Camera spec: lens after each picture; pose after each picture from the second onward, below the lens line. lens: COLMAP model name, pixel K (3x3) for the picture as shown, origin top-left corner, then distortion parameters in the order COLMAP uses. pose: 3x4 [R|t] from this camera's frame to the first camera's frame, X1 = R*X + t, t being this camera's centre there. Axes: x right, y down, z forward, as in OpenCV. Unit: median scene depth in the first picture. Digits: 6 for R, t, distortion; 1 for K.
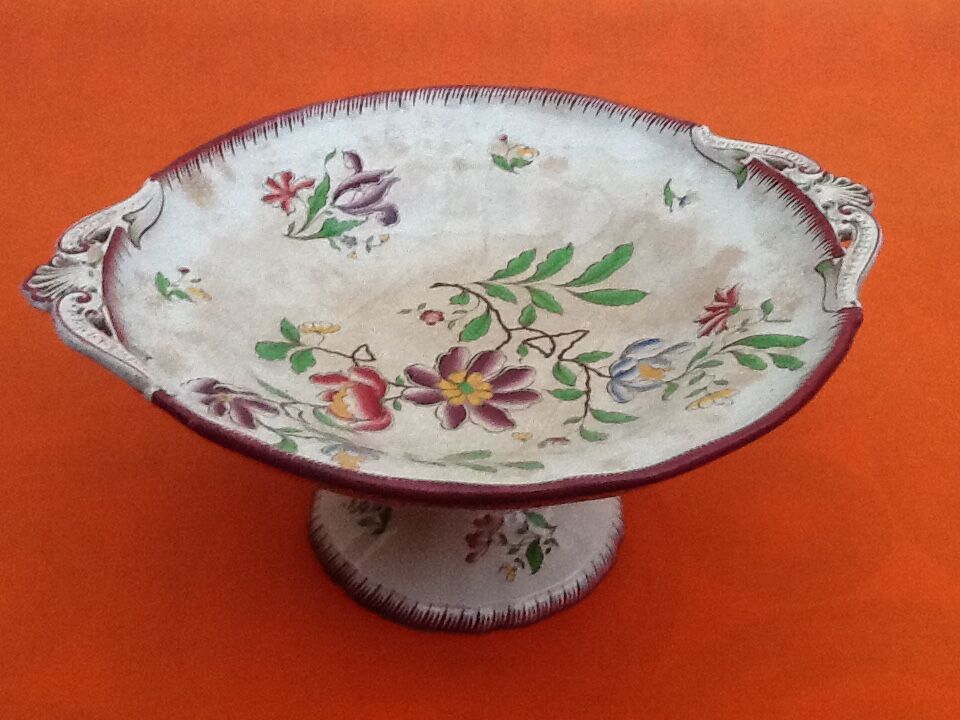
lens RADIAL K [[1221.3, 0, 473.8], [0, 1221.3, 364.0], [0, 0, 1]] dist [0.012608, 0.017006]
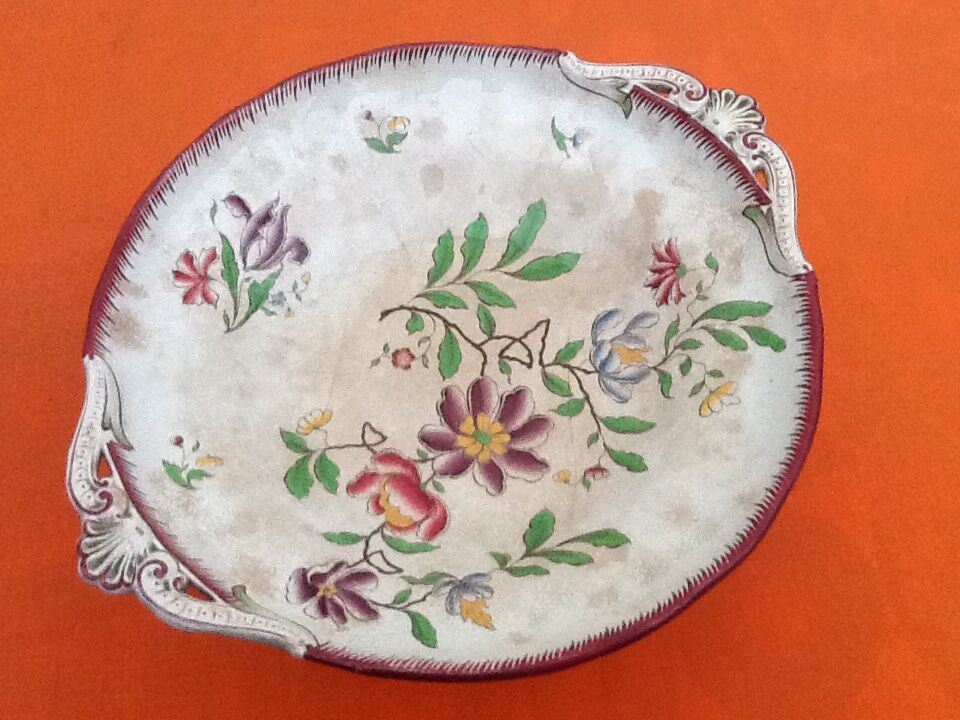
lens RADIAL K [[1221.3, 0, 473.8], [0, 1221.3, 364.0], [0, 0, 1]] dist [0.012608, 0.017006]
pose [[0.899389, -0.388575, 0.200271, -0.191283], [0.267201, 0.851241, 0.451656, -0.490283], [-0.345981, -0.352702, 0.869424, 0.094638]]
